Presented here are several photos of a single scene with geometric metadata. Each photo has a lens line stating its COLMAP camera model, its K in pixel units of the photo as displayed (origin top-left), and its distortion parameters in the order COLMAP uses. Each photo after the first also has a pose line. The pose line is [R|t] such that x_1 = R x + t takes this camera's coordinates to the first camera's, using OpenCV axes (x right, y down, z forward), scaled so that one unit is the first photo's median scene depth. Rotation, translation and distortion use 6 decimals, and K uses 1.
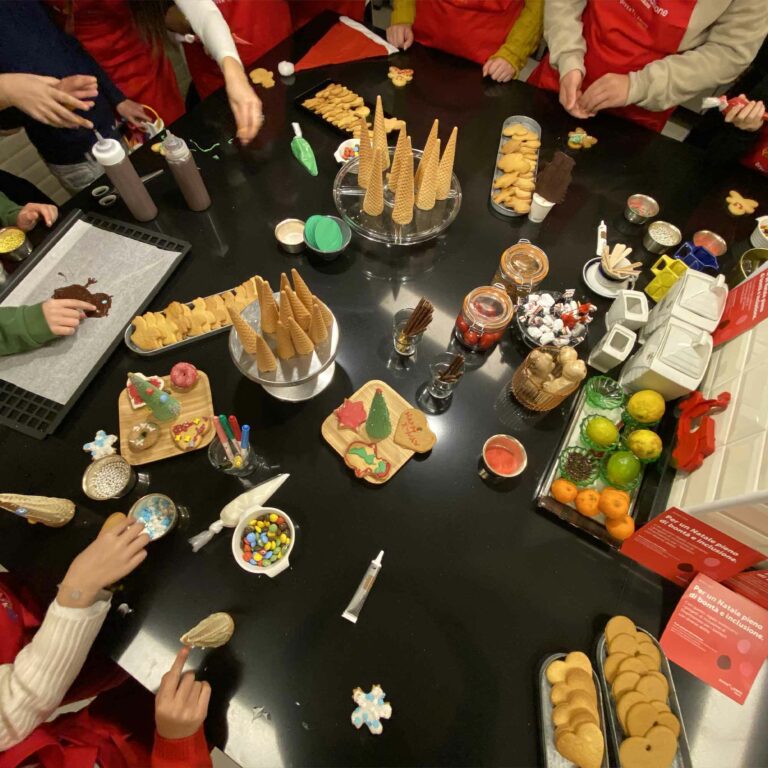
lens RADIAL K [[405.3, 0, 384.0], [0, 405.3, 384.0], [0, 0, 1]] dist [-0.001652, -0.000593]
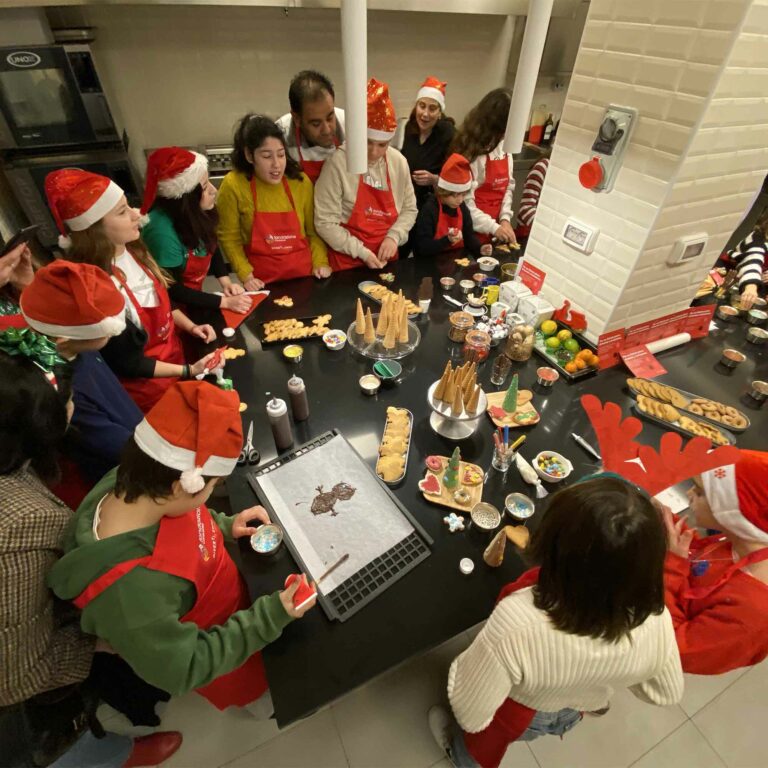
lens RADIAL K [[405.3, 0, 384.0], [0, 405.3, 384.0], [0, 0, 1]] dist [-0.001652, -0.000593]
pose [[0.564750, -0.577566, 0.589470, -1.386848], [0.752210, 0.654073, -0.079801, -0.249739], [-0.339466, 0.488473, 0.803839, -0.352330]]
